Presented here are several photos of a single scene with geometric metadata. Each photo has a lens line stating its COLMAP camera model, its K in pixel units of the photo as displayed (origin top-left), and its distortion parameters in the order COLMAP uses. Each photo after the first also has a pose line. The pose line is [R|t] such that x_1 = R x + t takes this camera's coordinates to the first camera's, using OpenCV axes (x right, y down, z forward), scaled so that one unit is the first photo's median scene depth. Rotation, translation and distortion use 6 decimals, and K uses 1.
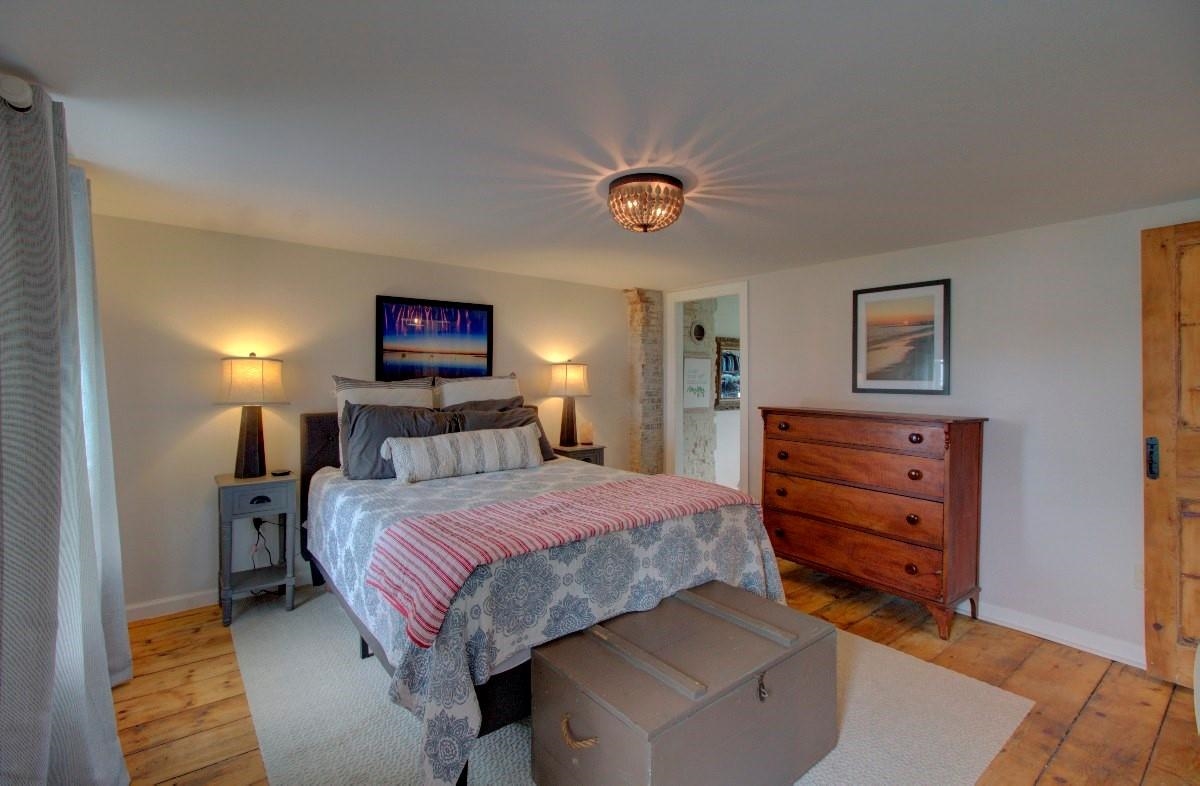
lens RADIAL K [[545.2, 0, 605.4], [0, 545.2, 387.5], [0, 0, 1]] dist [-0.001002, 0.001777]
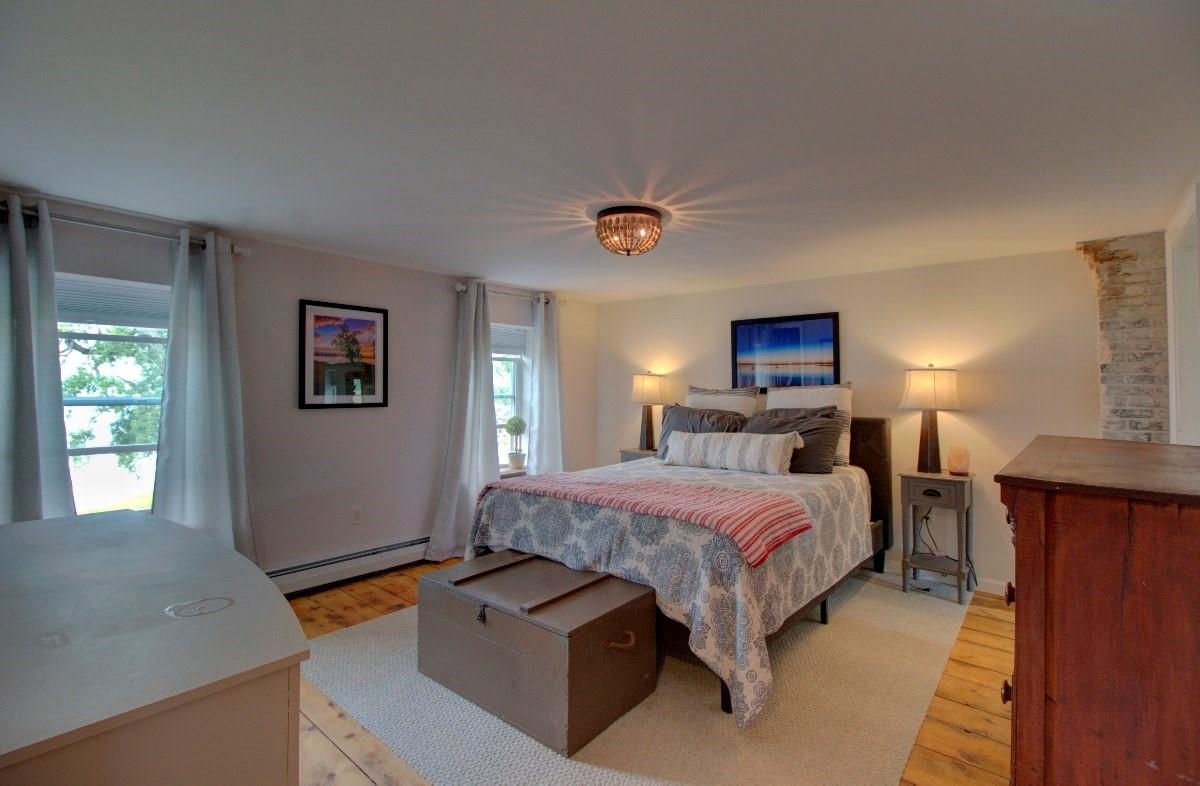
lens RADIAL K [[545.2, 0, 607.8], [0, 545.2, 391.1], [0, 0, 1]] dist [-0.001002, 0.001777]
pose [[0.206292, 0.002337, -0.978488, 0.838788], [-0.020143, 0.999795, -0.001859, 0.000226], [0.978283, 0.020093, 0.206296, 0.515909]]
